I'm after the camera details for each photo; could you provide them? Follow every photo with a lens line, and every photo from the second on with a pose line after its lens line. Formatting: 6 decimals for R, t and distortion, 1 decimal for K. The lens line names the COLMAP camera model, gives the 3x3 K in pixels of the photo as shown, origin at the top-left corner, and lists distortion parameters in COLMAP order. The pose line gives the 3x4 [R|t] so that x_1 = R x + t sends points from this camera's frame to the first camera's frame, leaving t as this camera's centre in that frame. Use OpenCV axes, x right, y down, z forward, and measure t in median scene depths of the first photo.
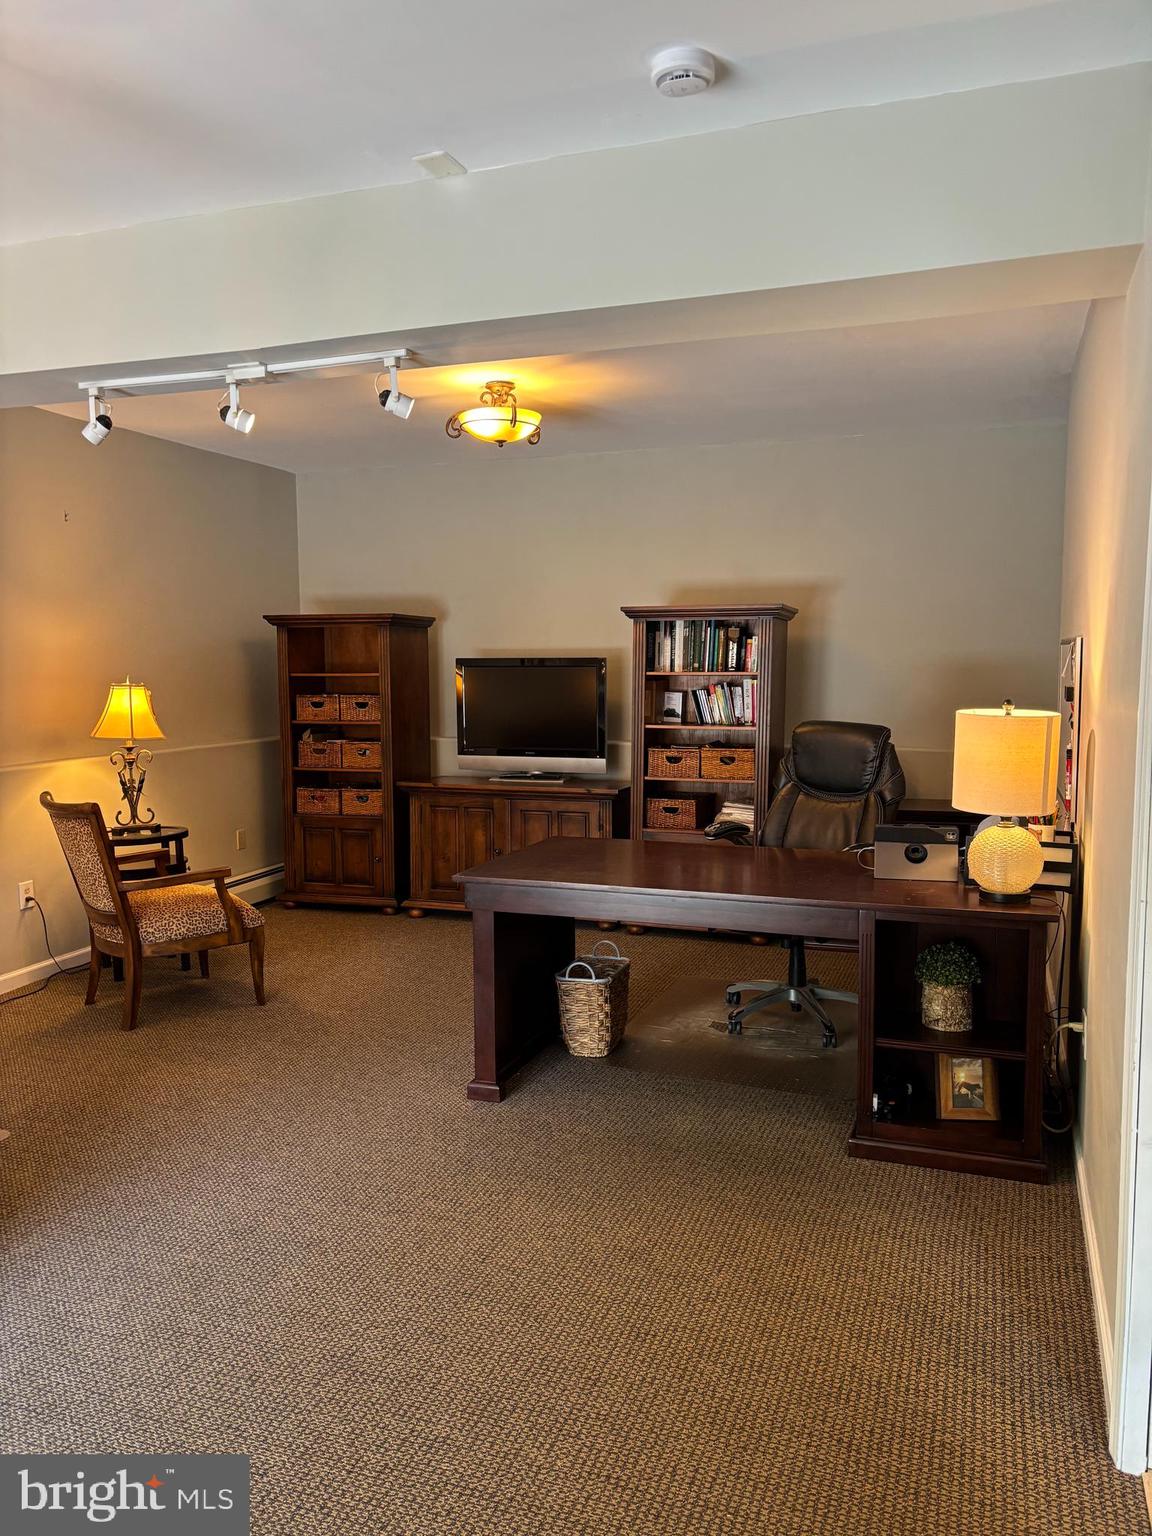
lens RADIAL K [[1164.0, 0, 576.0], [0, 1164.0, 768.0], [0, 0, 1]] dist [0.107792, -0.134109]
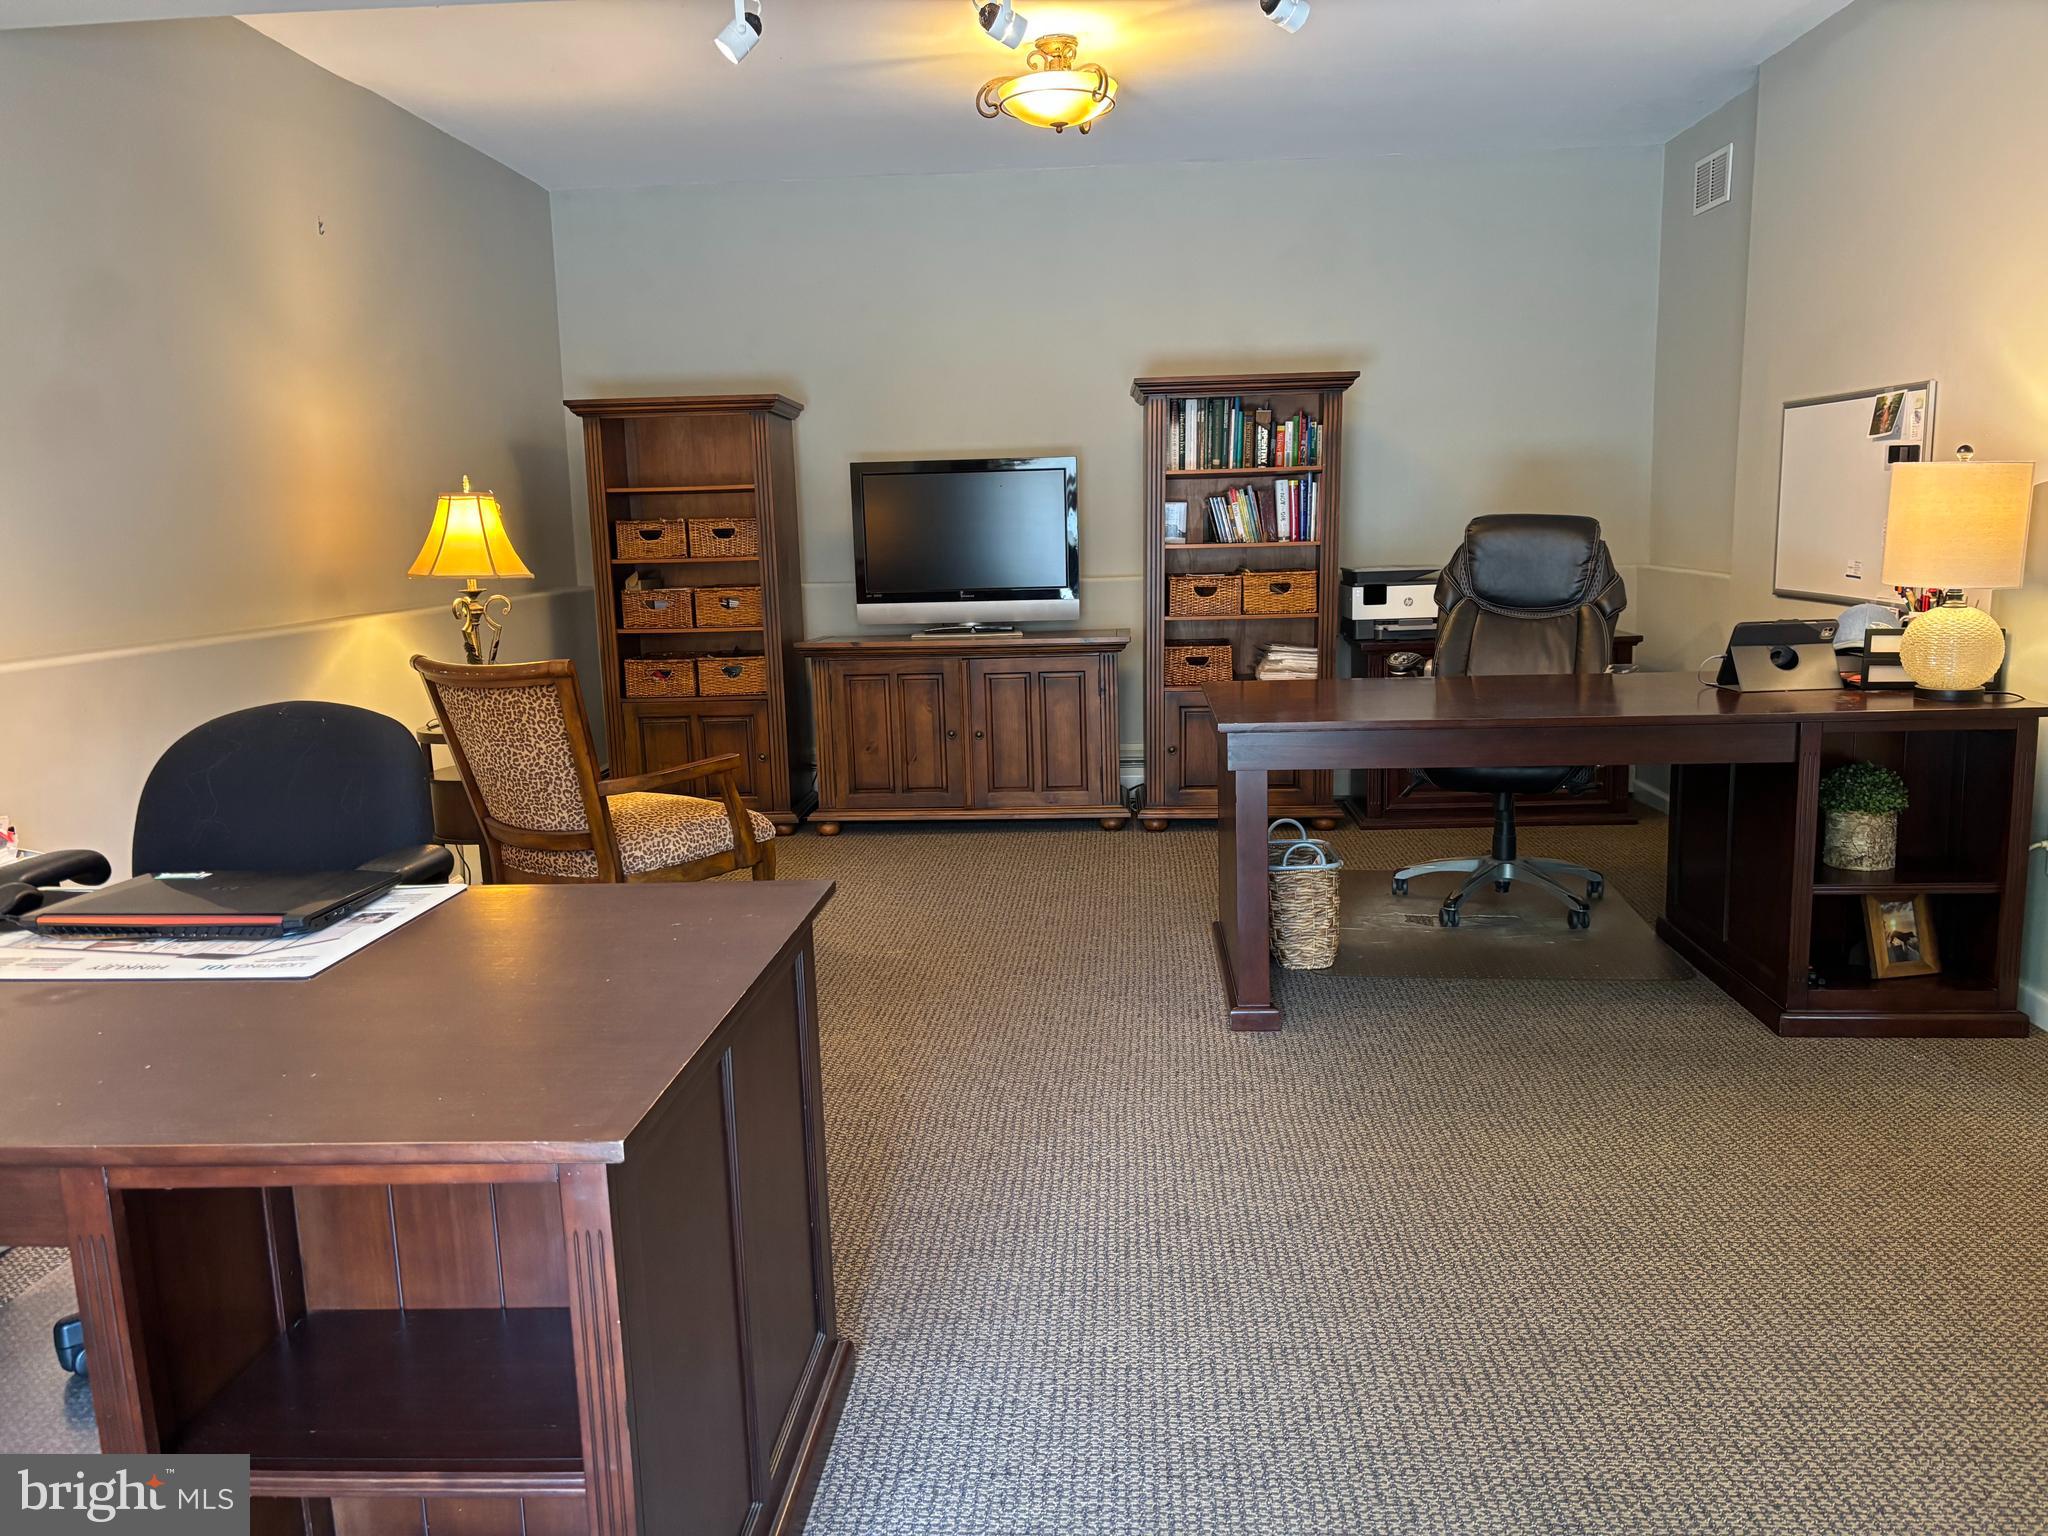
lens RADIAL K [[1567.8, 0, 1023.1], [0, 1567.8, 754.7], [0, 0, 1]] dist [0.053101, -0.000266]
pose [[0.961346, -0.062801, 0.268087, -0.292606], [0.047780, 0.996919, 0.062200, 0.028365], [-0.271167, -0.046987, 0.961385, 0.070349]]
